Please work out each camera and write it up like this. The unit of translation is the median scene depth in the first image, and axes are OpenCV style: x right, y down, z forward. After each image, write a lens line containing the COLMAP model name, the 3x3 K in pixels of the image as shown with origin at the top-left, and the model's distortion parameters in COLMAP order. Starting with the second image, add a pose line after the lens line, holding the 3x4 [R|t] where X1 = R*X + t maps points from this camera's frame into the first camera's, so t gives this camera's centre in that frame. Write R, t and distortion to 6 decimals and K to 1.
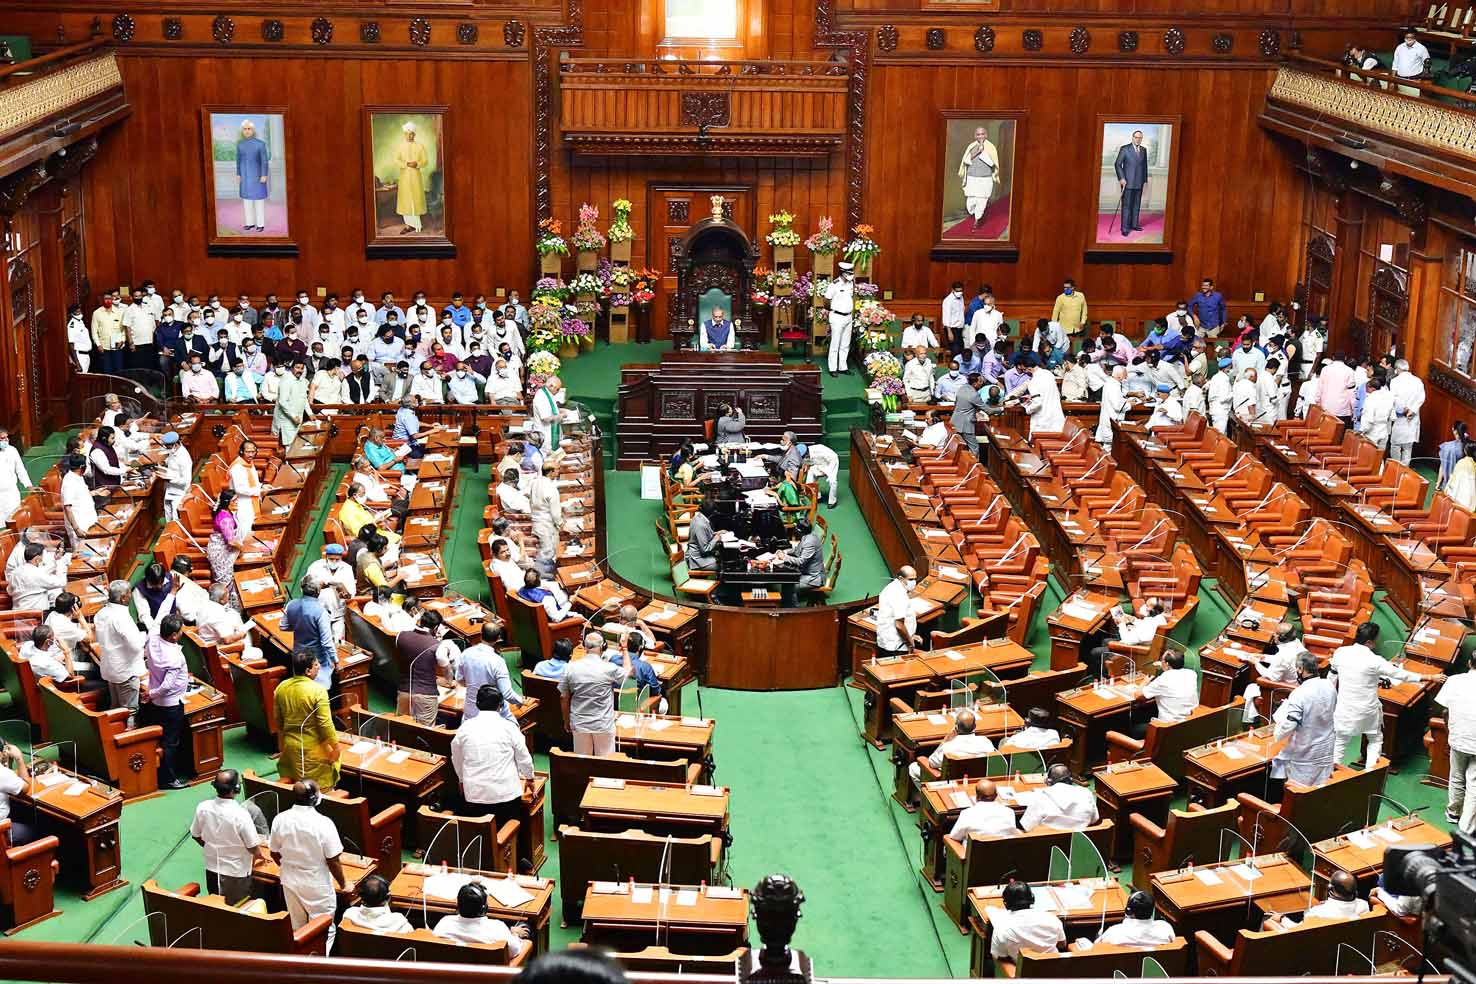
lens RADIAL K [[2222.7, 0, 738.0], [0, 2222.7, 492.0], [0, 0, 1]] dist [-0.010057, 0.054111]
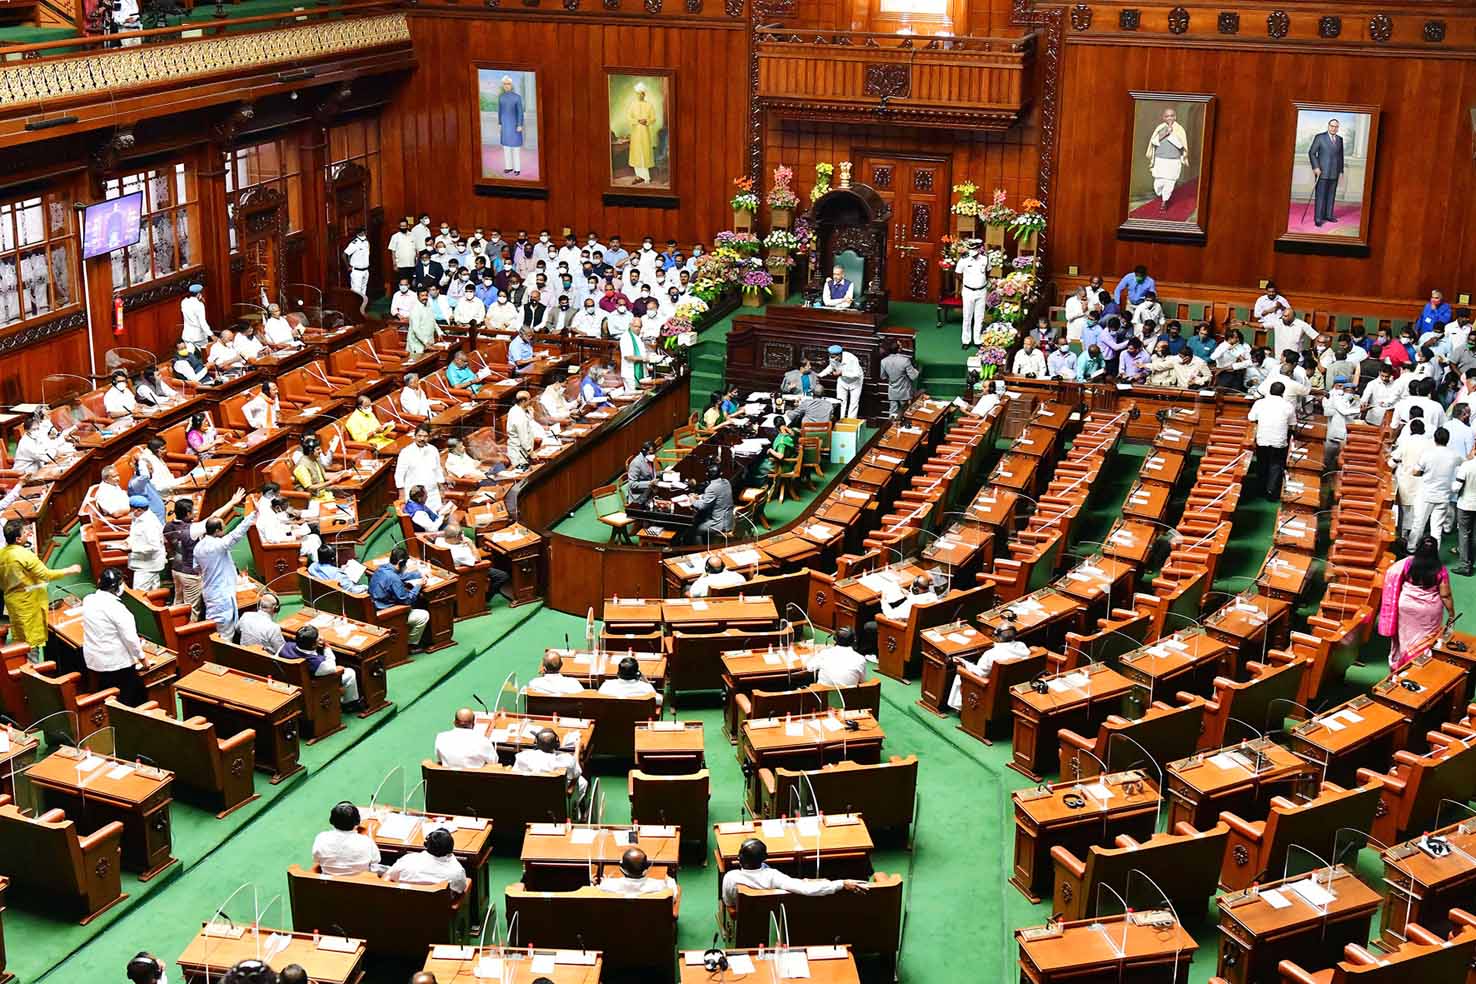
lens RADIAL K [[2022.4, 0, 738.0], [0, 2022.4, 492.0], [0, 0, 1]] dist [-0.005095, 0.013490]
pose [[0.927607, 0.108349, -0.357498, 0.277906], [-0.098227, 0.994081, 0.046409, -0.015572], [0.360411, -0.007933, 0.932760, 0.077246]]
